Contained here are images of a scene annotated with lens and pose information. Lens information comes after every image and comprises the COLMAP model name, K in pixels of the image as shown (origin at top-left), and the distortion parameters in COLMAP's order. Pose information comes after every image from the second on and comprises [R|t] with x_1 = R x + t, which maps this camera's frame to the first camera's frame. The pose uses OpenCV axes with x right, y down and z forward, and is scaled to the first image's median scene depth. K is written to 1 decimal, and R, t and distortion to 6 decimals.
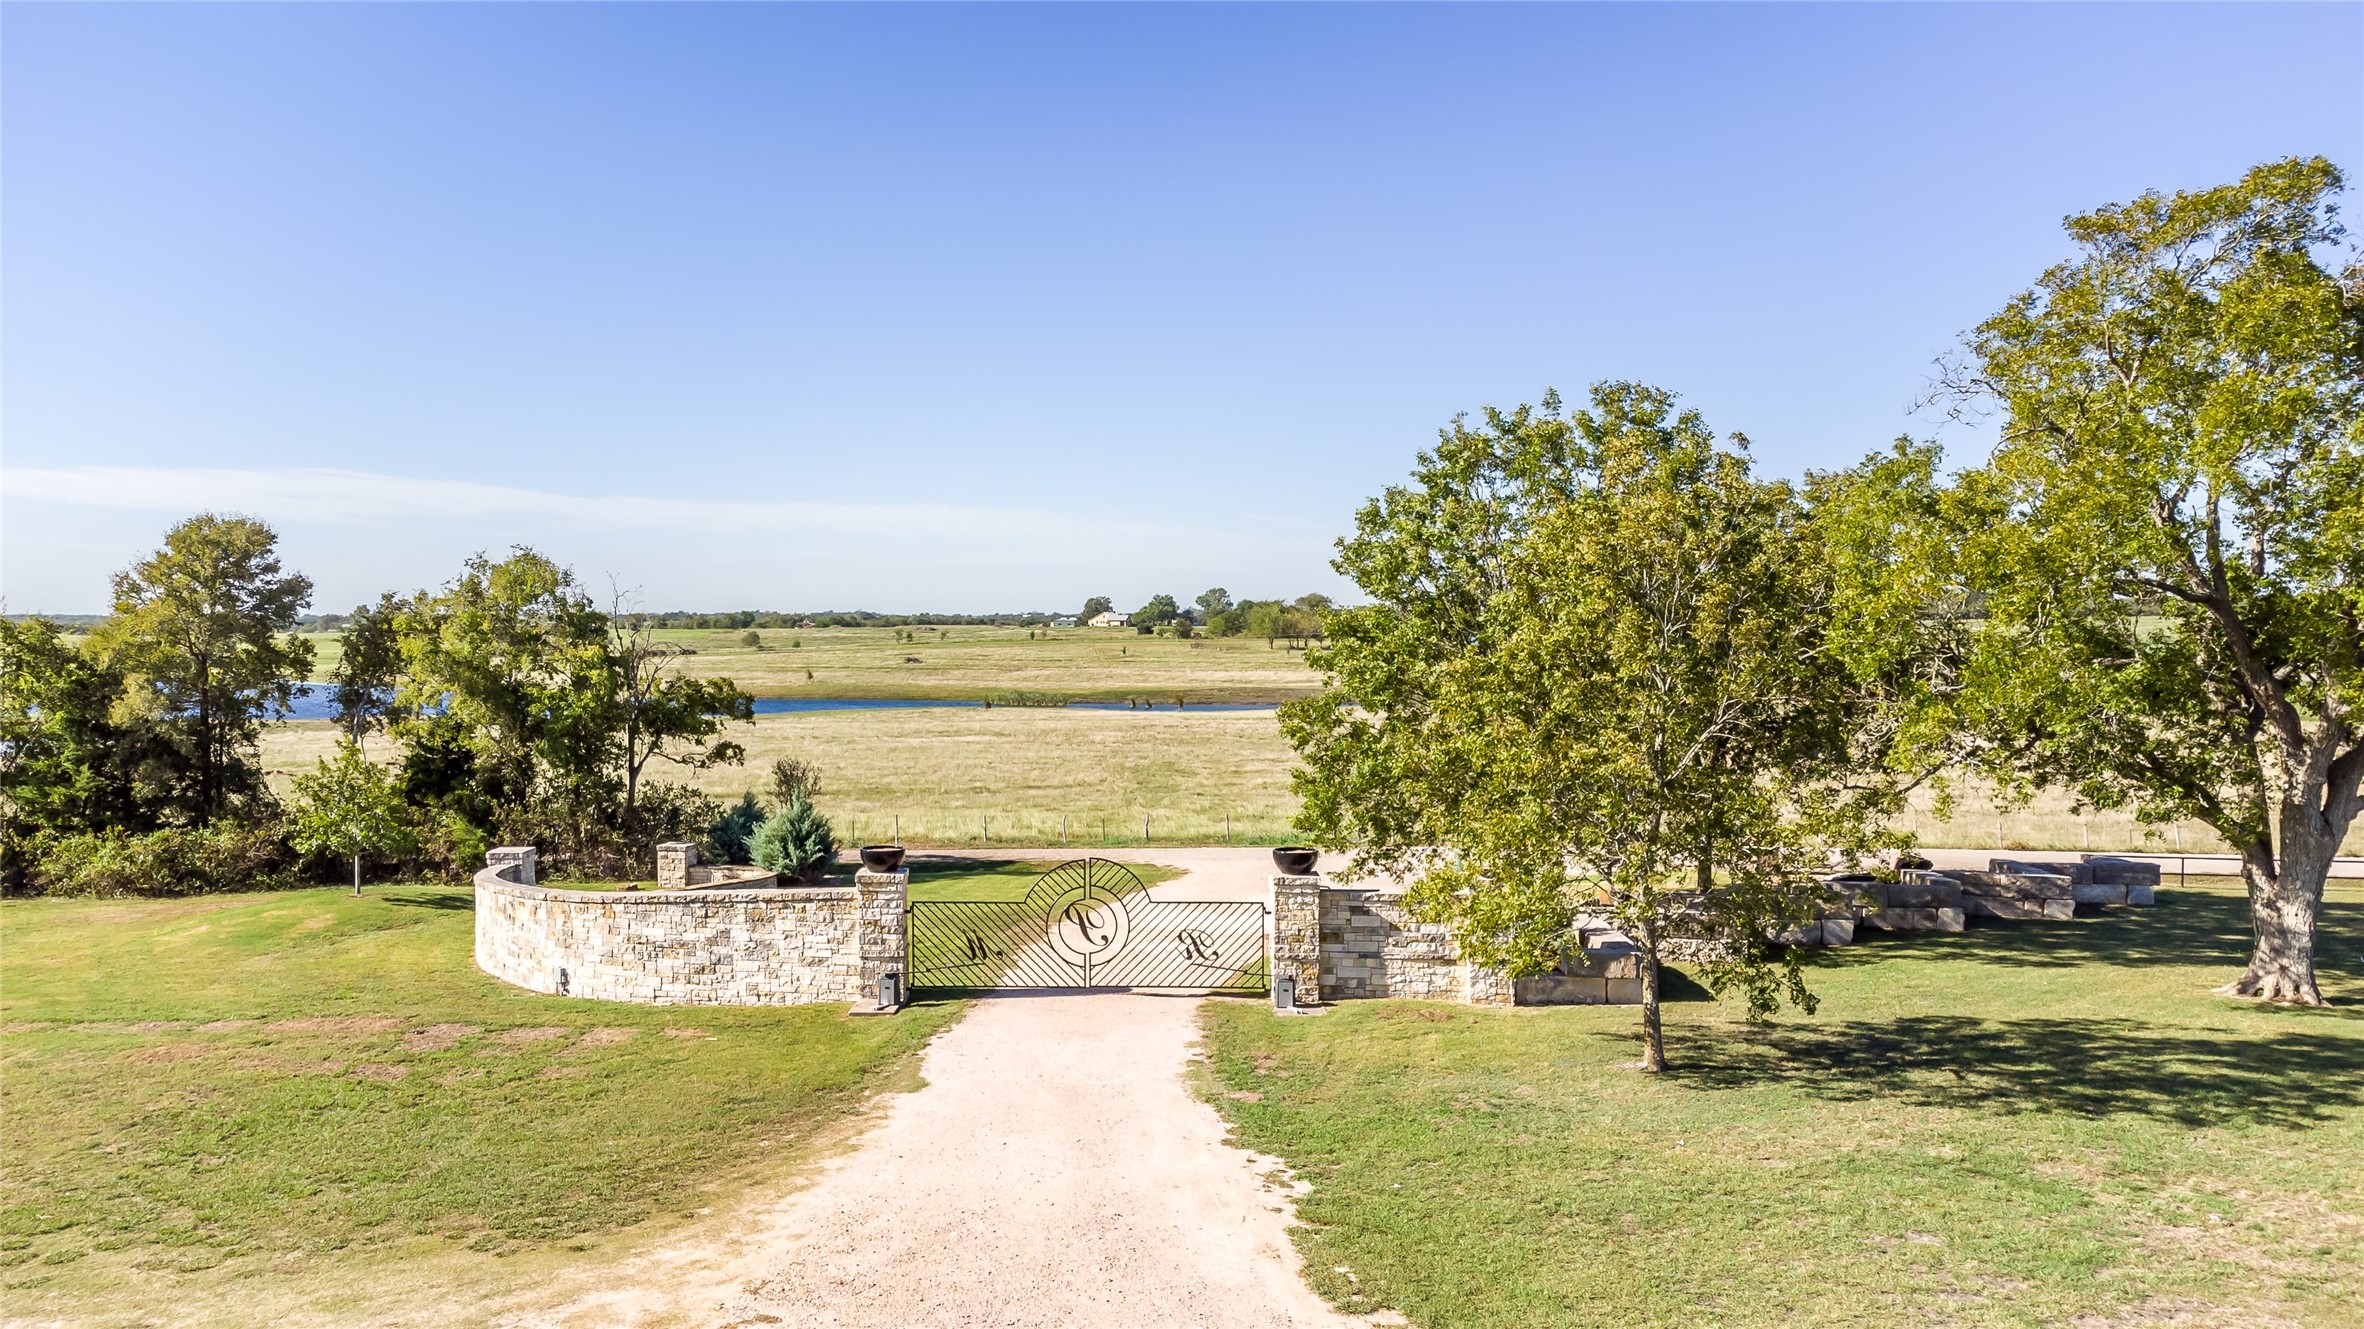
lens RADIAL K [[1798.9, 0, 1179.2], [0, 1798.9, 661.8], [0, 0, 1]] dist [0.035449, -0.001924]
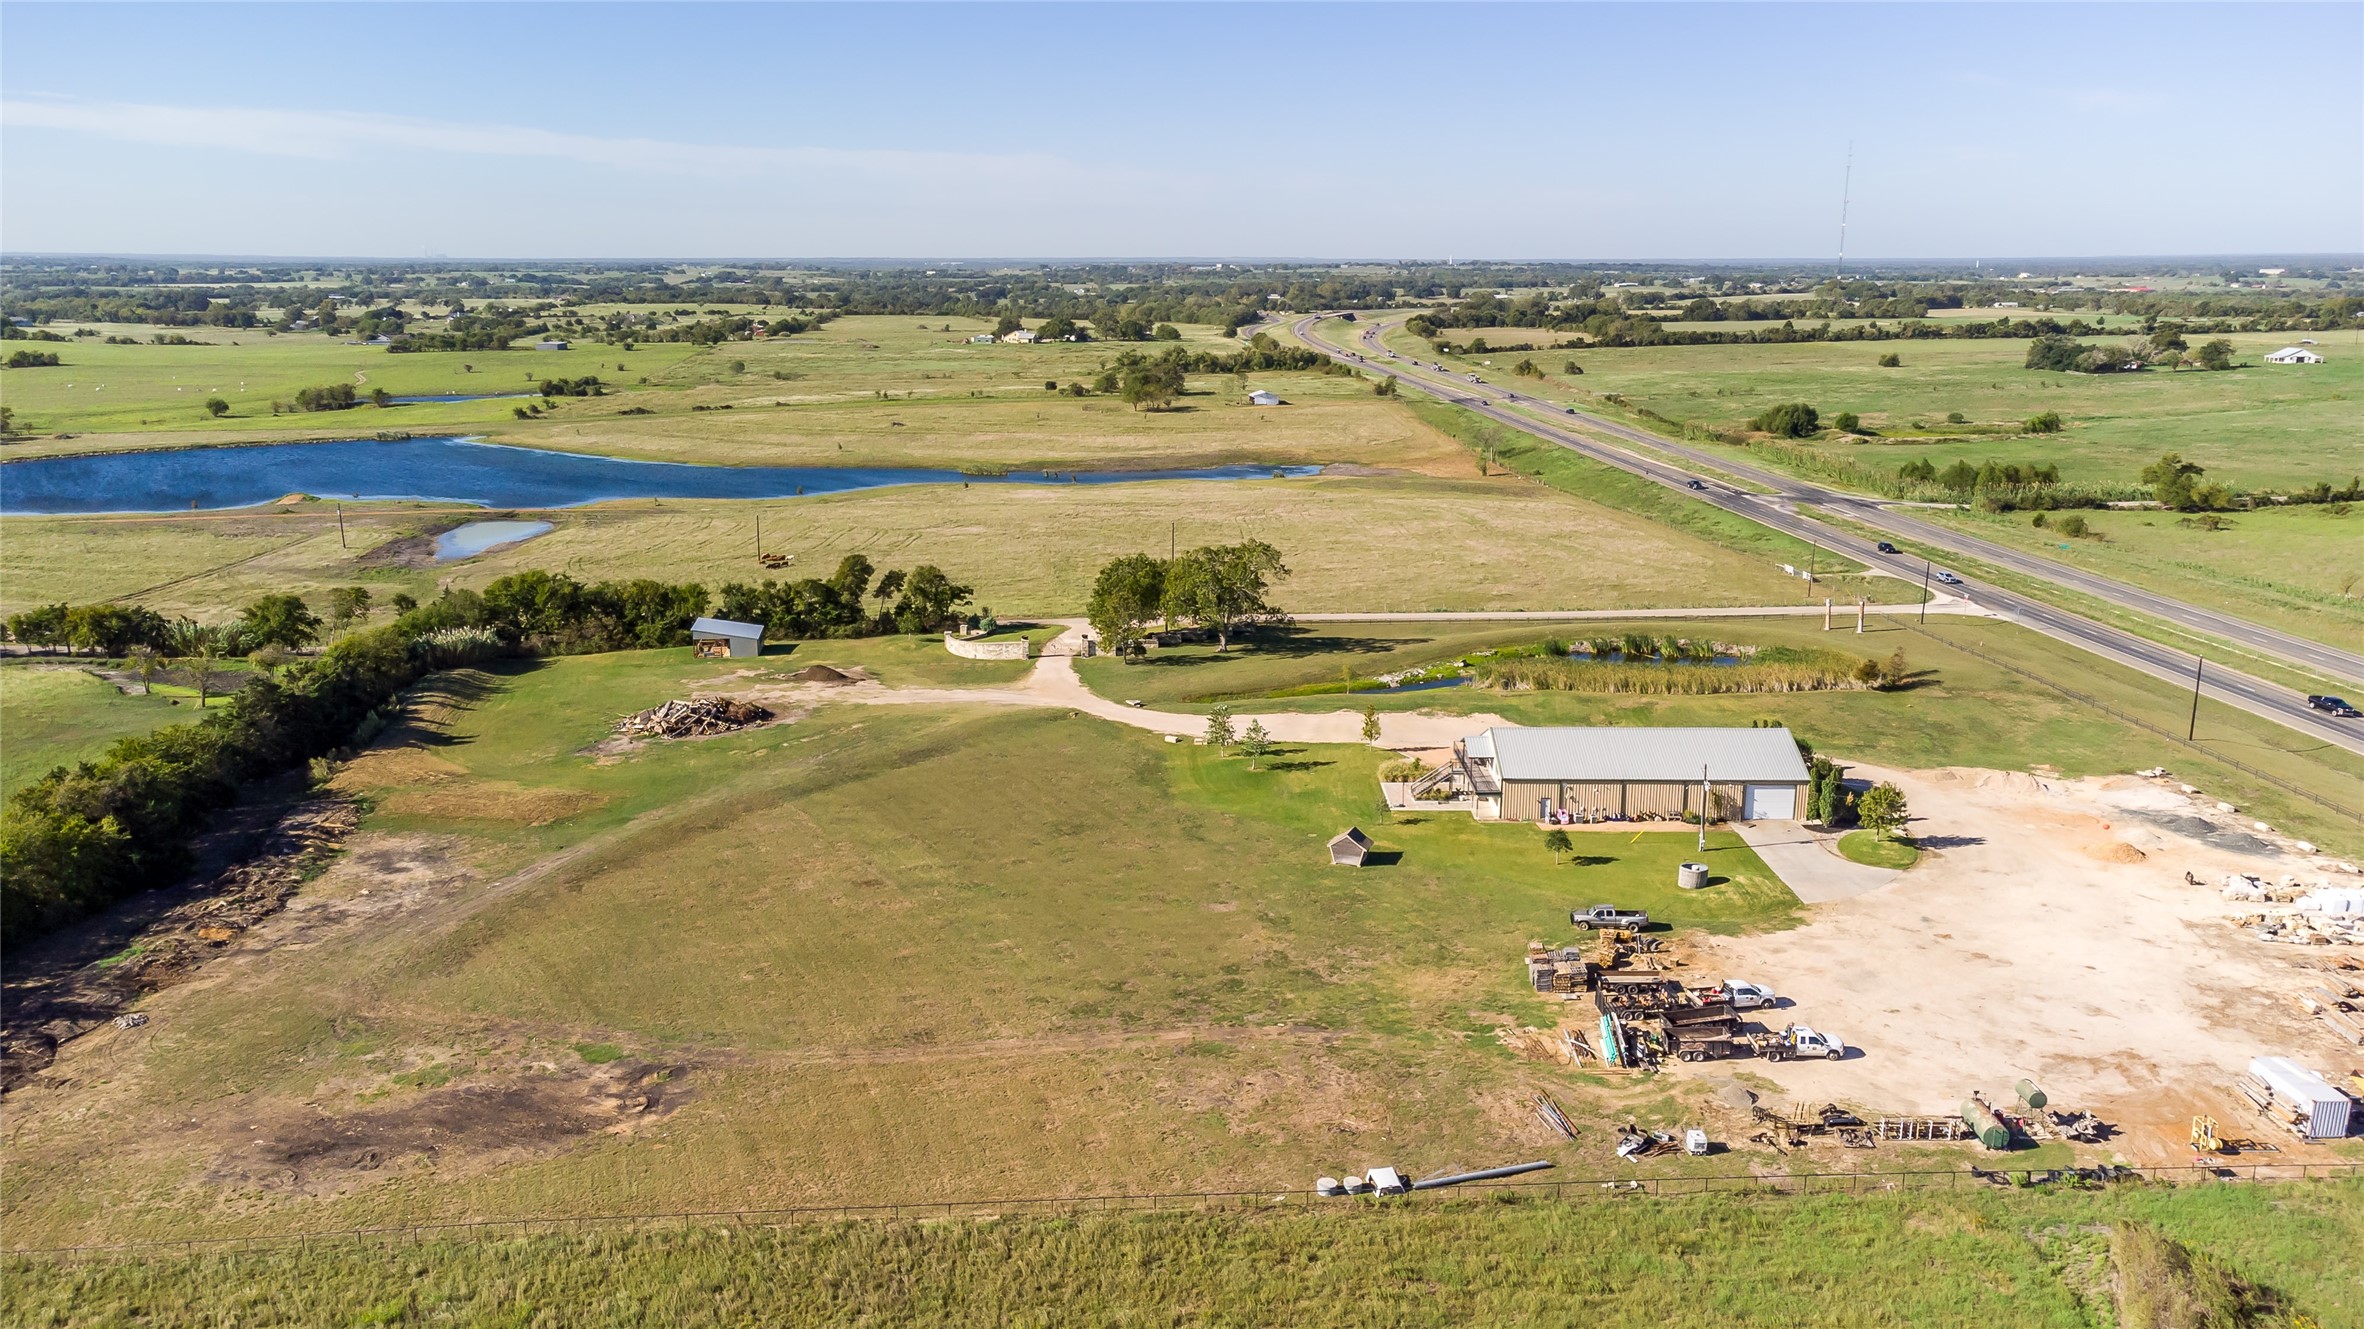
lens RADIAL K [[1798.9, 0, 1177.2], [0, 1798.9, 663.6], [0, 0, 1]] dist [0.035449, -0.001924]
pose [[0.998844, -0.023045, 0.042182, 0.074414], [0.014505, 0.981175, 0.192577, -0.687543], [-0.045826, -0.191742, 0.980375, -3.594683]]
